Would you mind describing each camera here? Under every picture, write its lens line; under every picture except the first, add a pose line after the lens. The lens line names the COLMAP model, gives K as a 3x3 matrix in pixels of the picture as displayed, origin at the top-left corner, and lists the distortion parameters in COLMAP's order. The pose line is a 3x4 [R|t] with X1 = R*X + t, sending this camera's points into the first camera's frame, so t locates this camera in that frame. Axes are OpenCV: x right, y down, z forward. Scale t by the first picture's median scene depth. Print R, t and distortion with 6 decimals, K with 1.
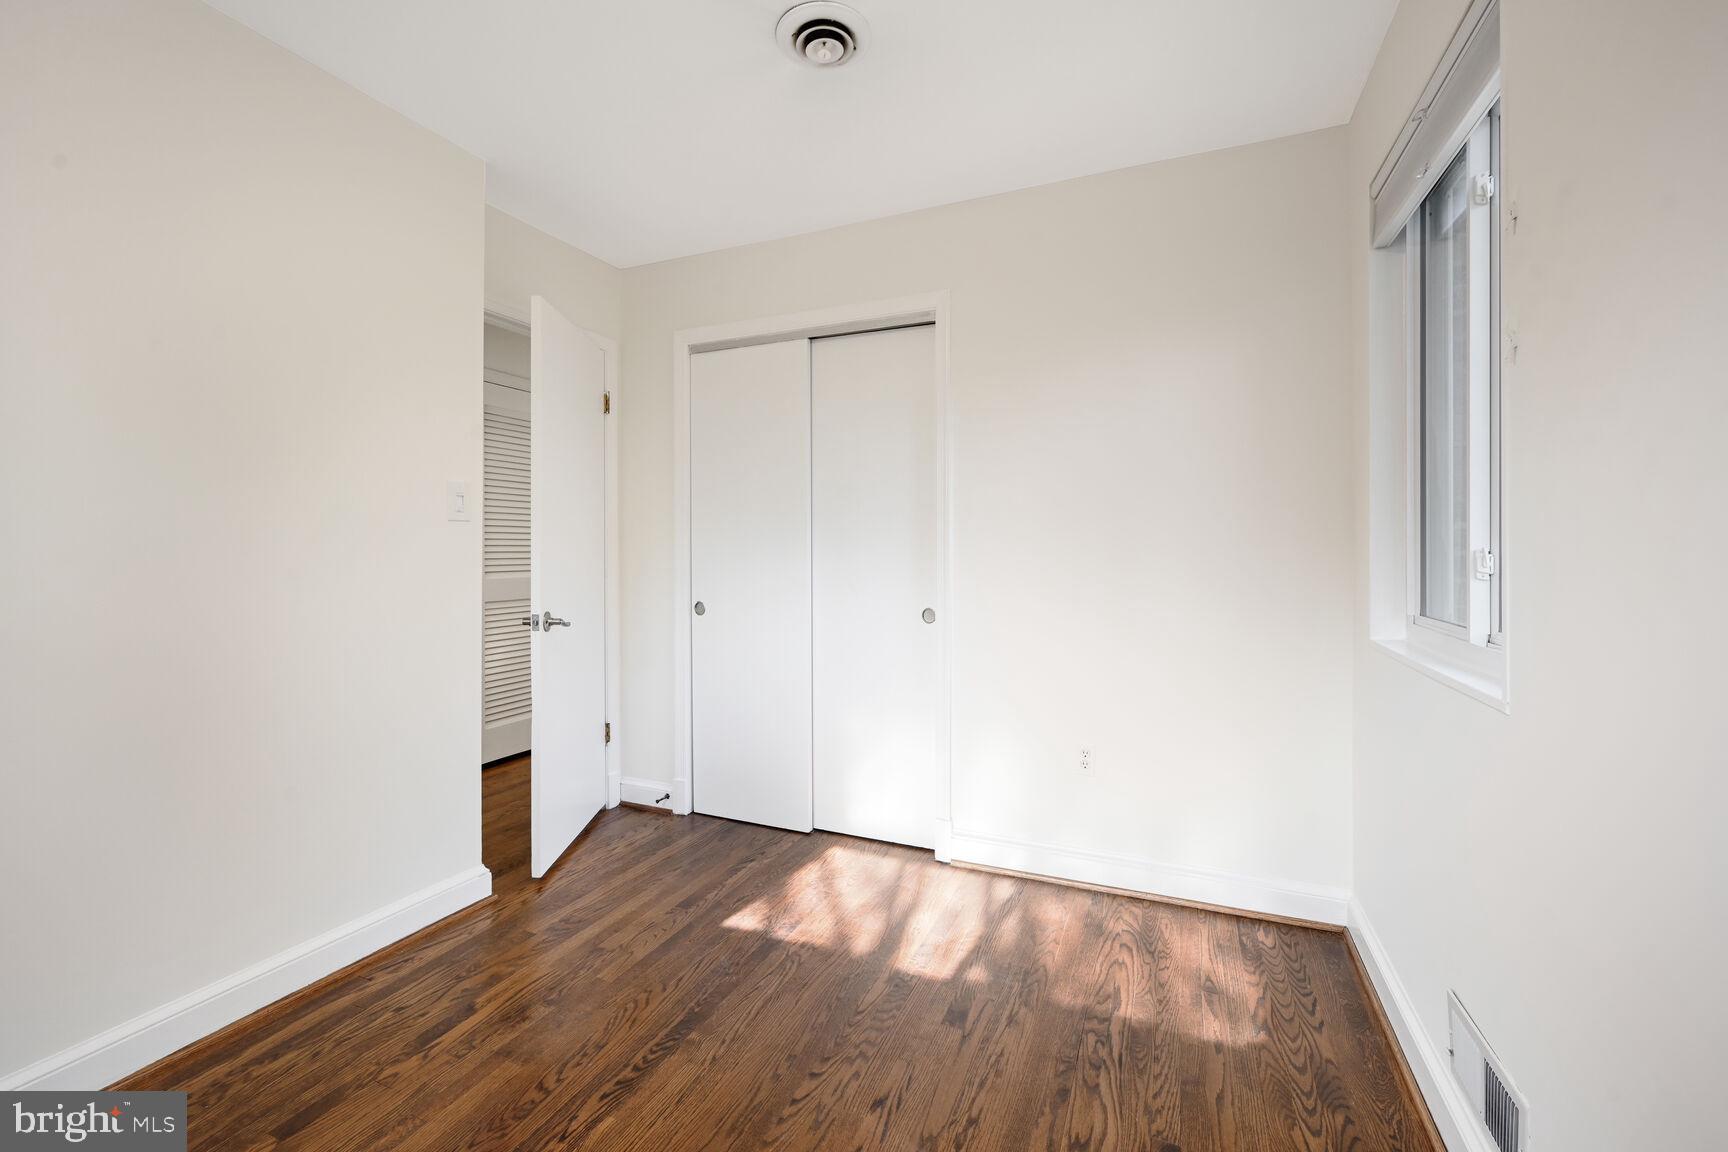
lens RADIAL K [[716.1, 0, 866.2], [0, 716.1, 564.2], [0, 0, 1]] dist [0.001028, 0.000113]
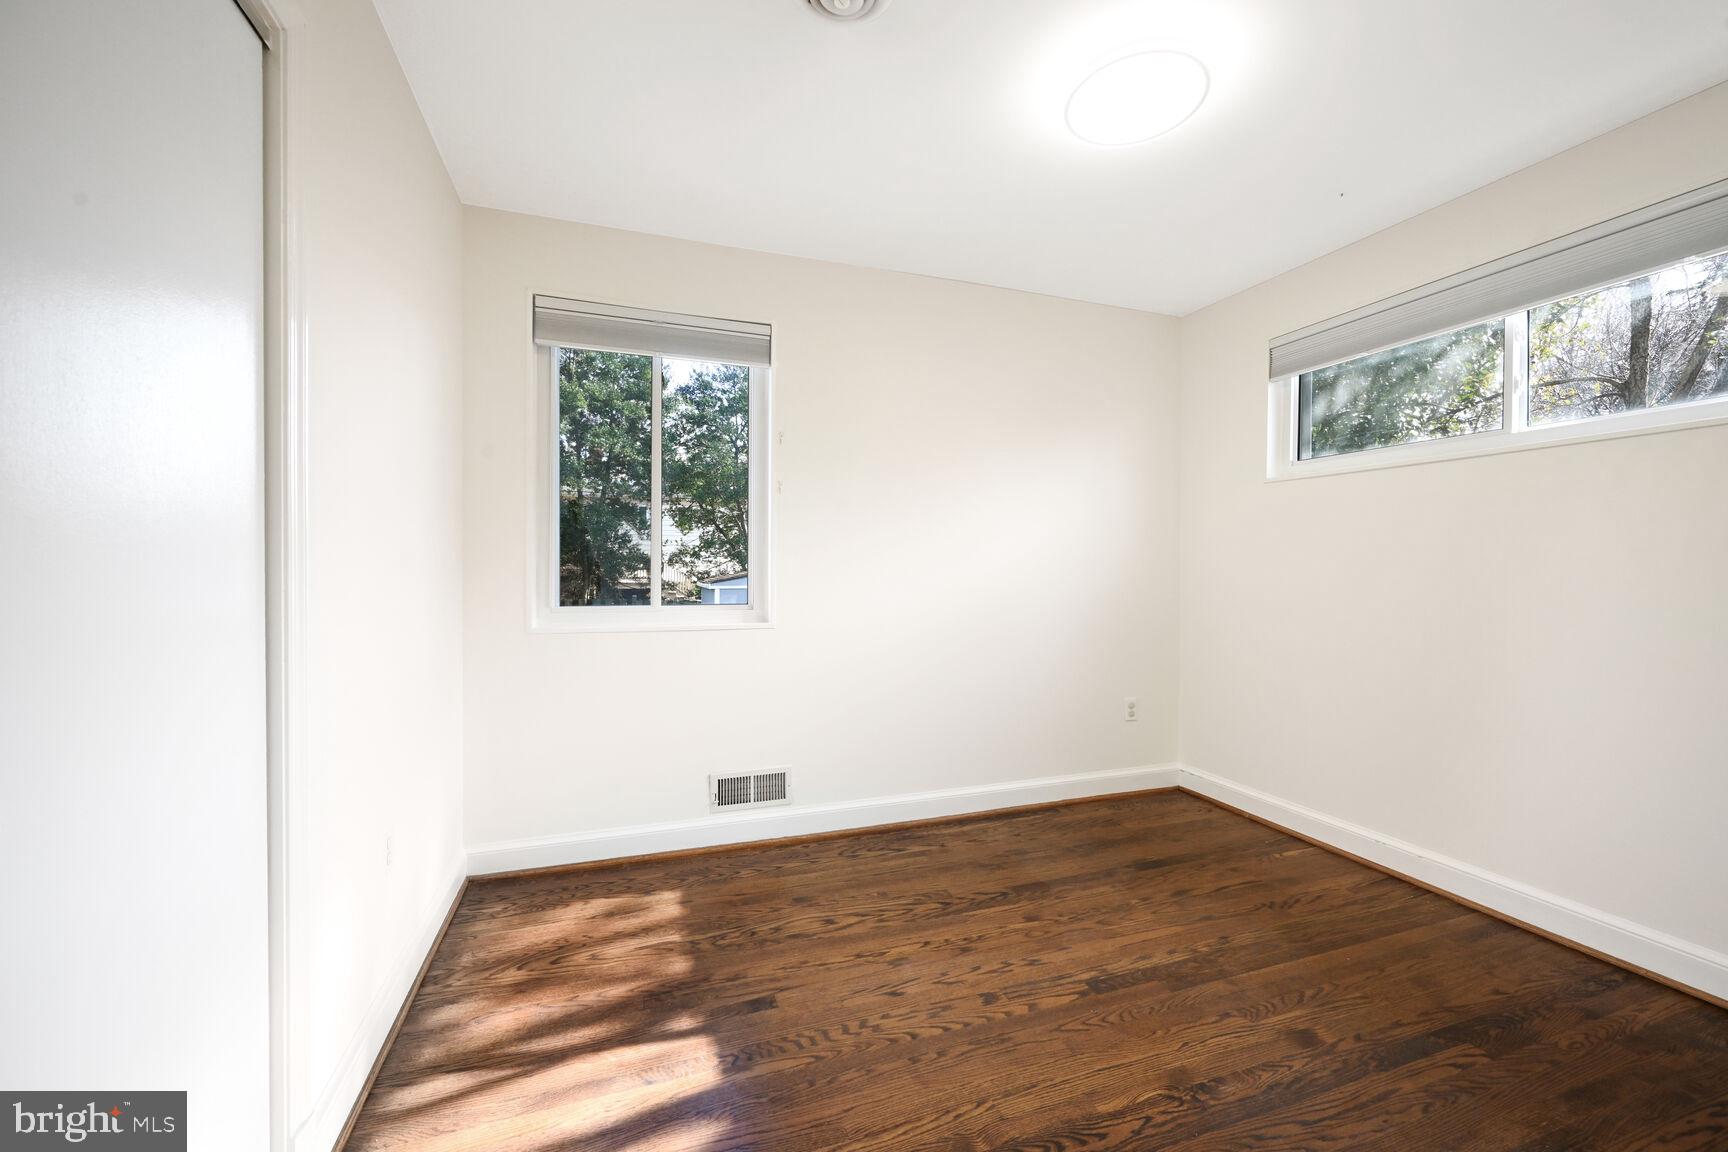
lens RADIAL K [[716.1, 0, 866.2], [0, 716.1, 564.2], [0, 0, 1]] dist [0.001028, 0.000113]
pose [[-0.691678, -0.001052, 0.722205, -0.767891], [0.008452, 0.999919, 0.009552, 0.007319], [-0.722156, 0.012711, -0.691613, 1.729641]]
